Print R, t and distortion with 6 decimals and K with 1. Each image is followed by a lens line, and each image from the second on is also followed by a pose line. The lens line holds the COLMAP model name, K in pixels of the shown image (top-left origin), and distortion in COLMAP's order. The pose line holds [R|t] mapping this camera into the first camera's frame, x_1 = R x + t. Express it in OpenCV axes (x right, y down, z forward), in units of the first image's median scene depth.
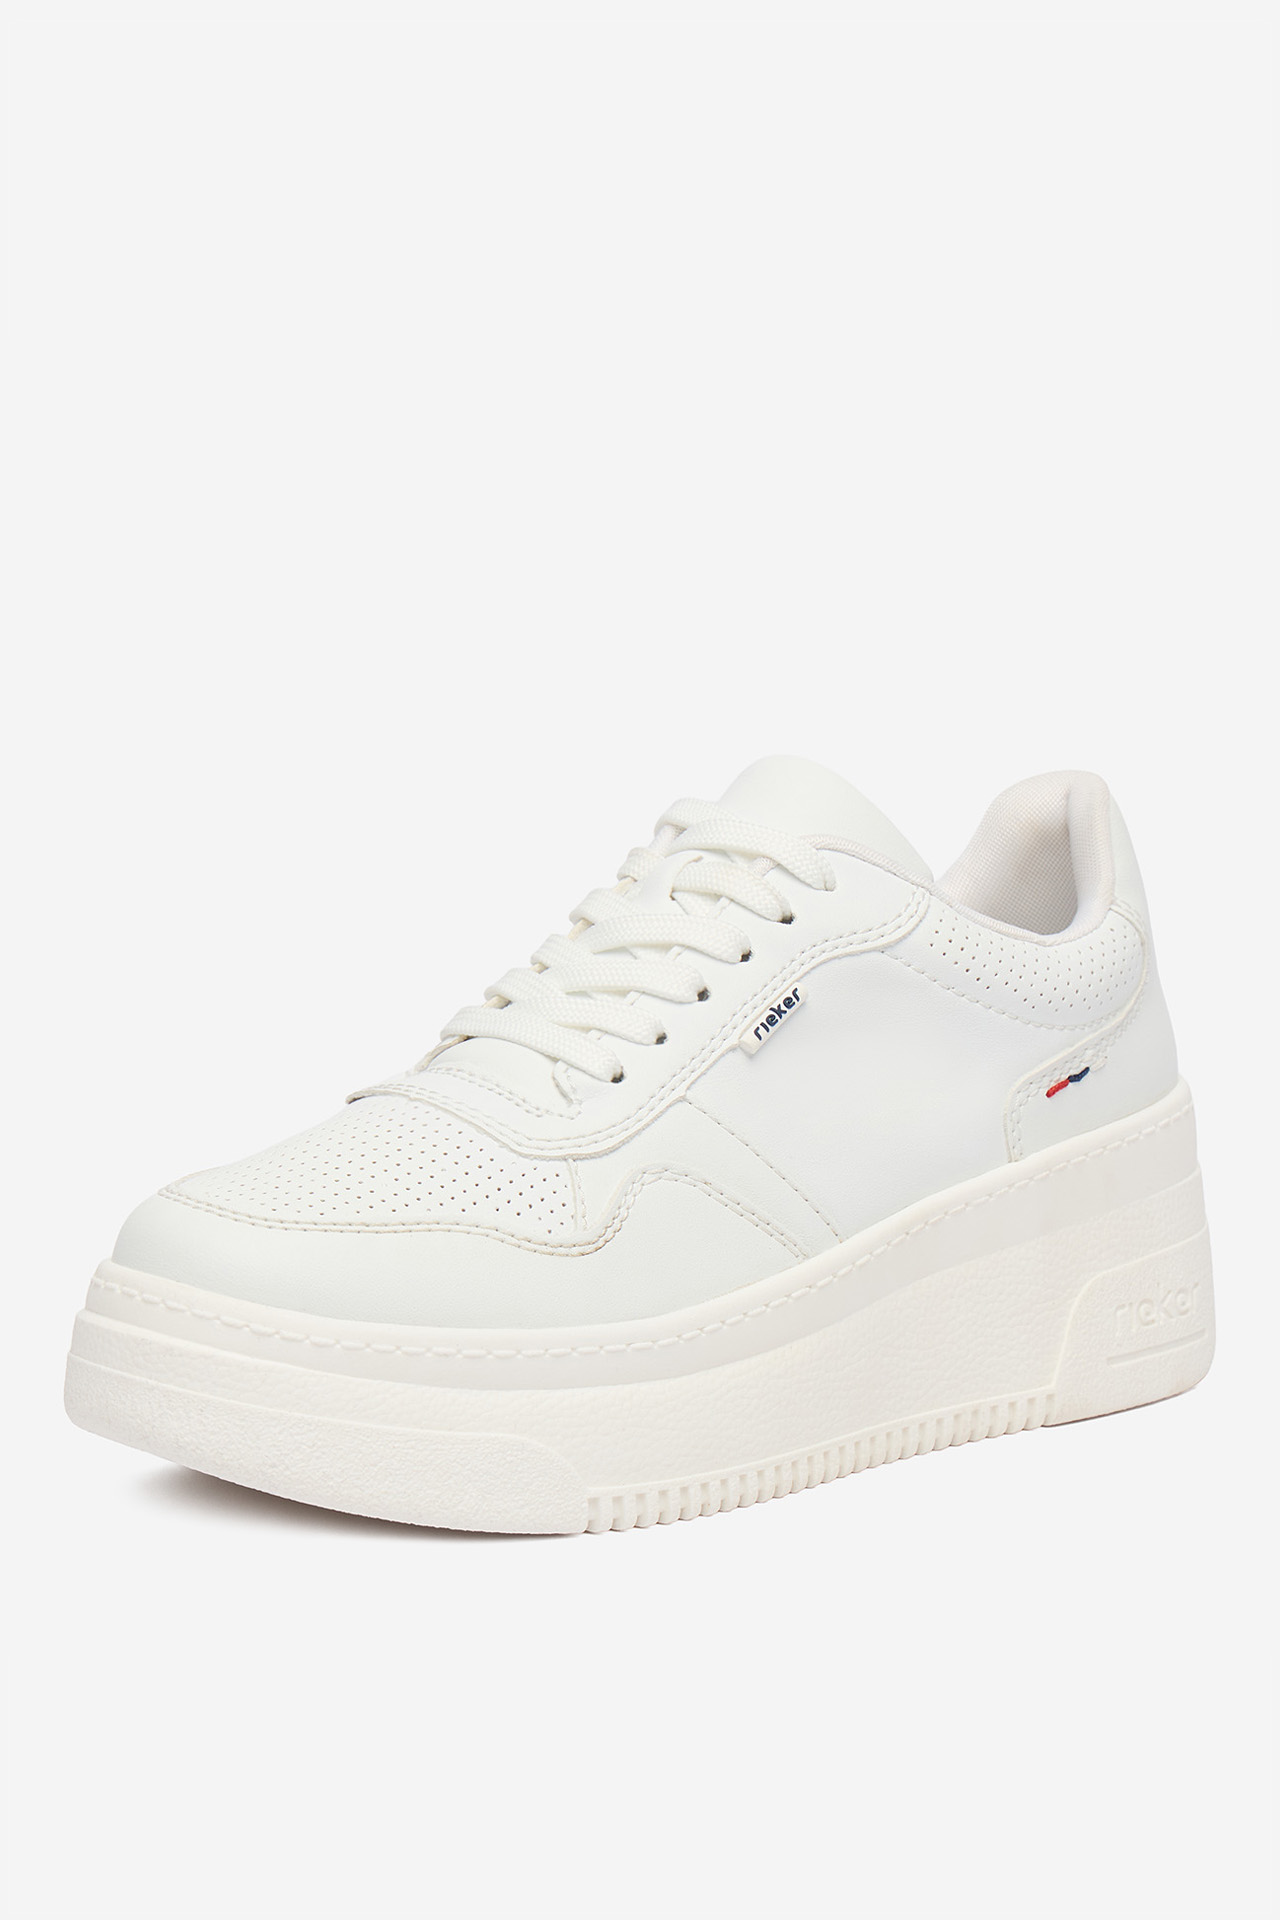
lens RADIAL K [[4939.8, 0, 639.1], [0, 4939.8, 961.0], [0, 0, 1]] dist [-0.022625, 0.000000]
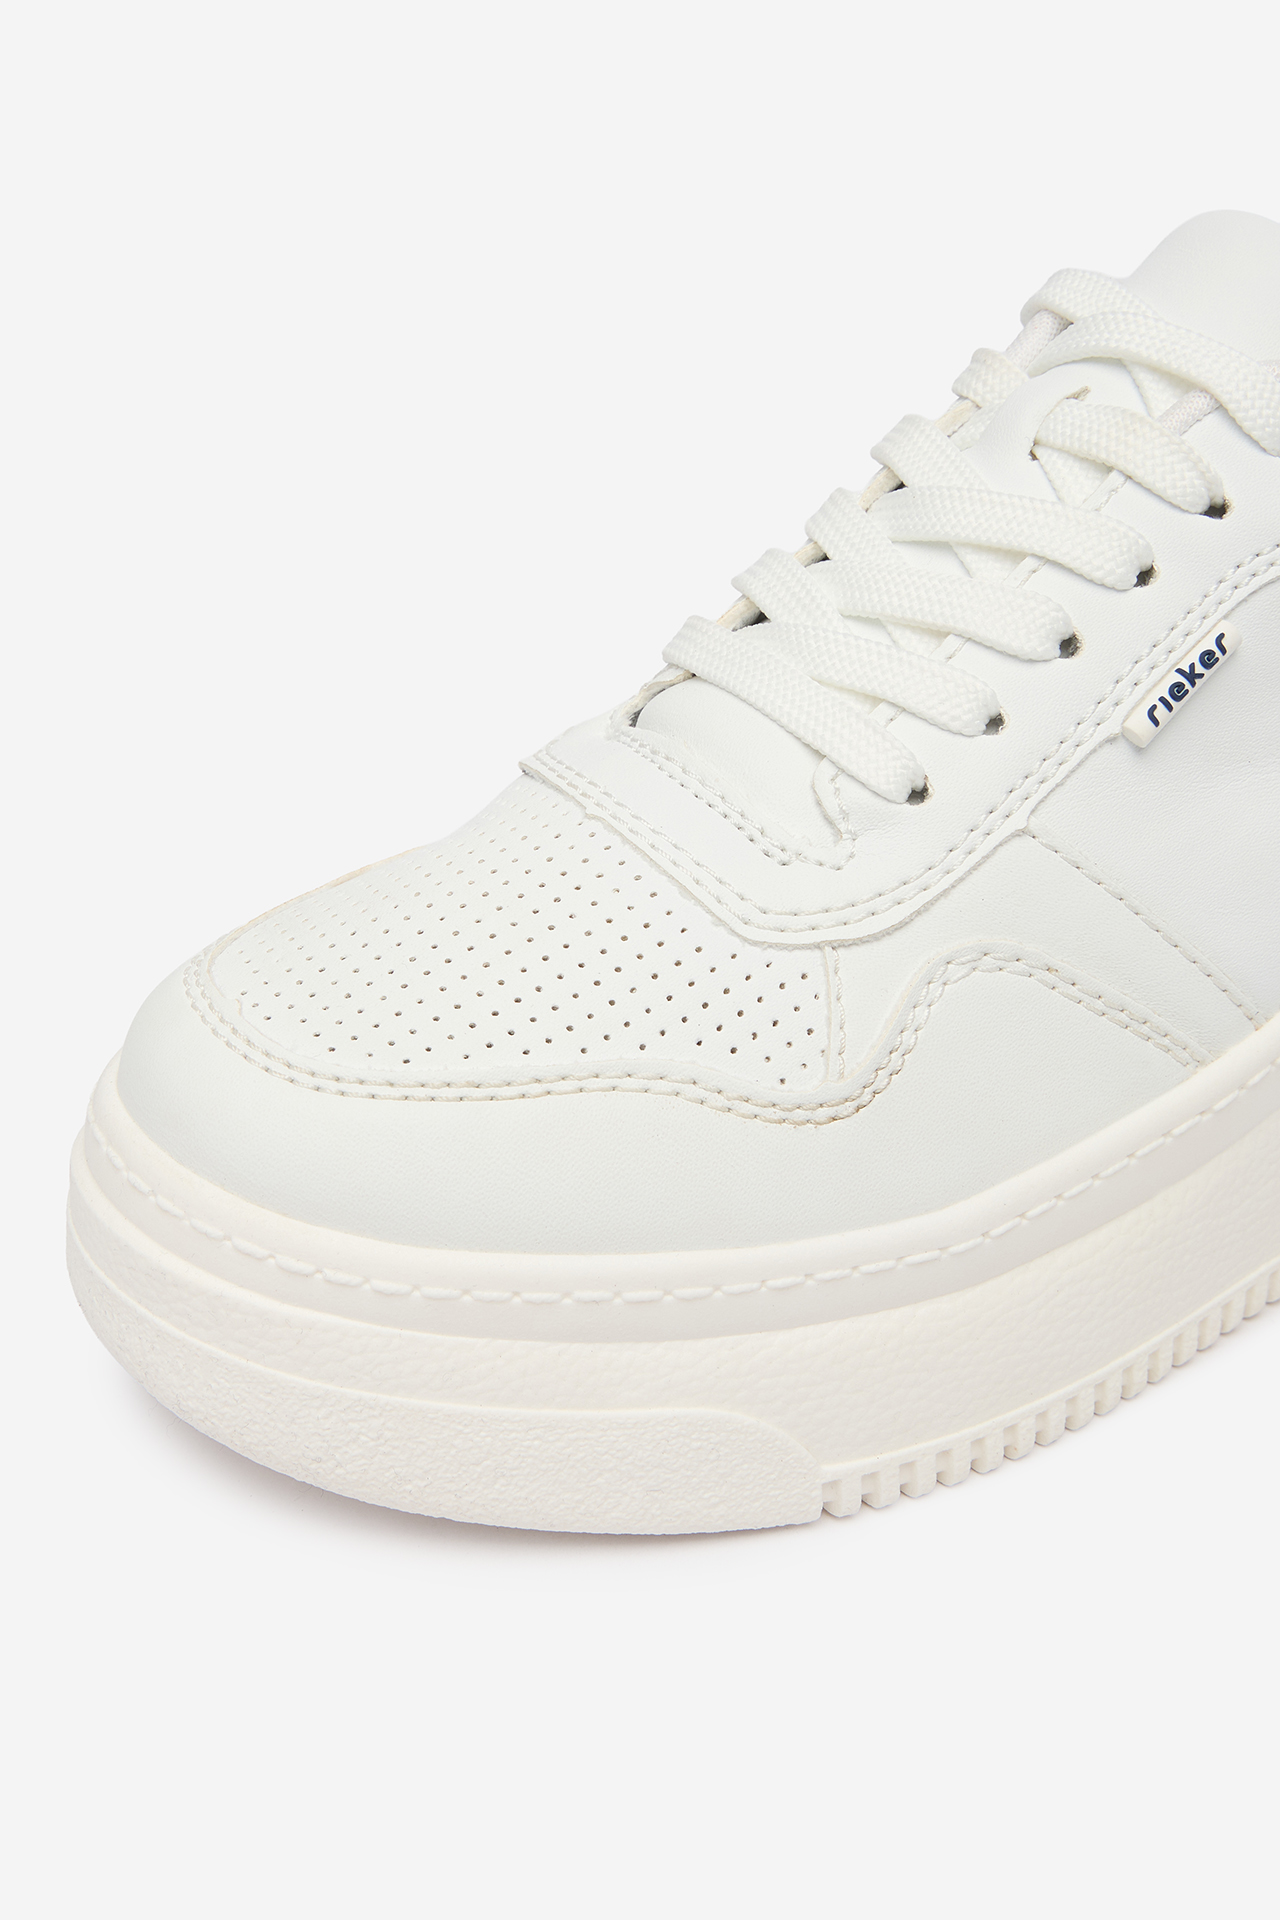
lens RADIAL K [[2428.8, 0, 559.5], [0, 2428.8, 882.0], [0, 0, 1]] dist [-0.080050, 0.000000]
pose [[0.978871, 0.070867, -0.191804, 0.010883], [0.004747, 0.929893, 0.367799, -0.078891], [0.204422, -0.360939, 0.909909, 0.713947]]
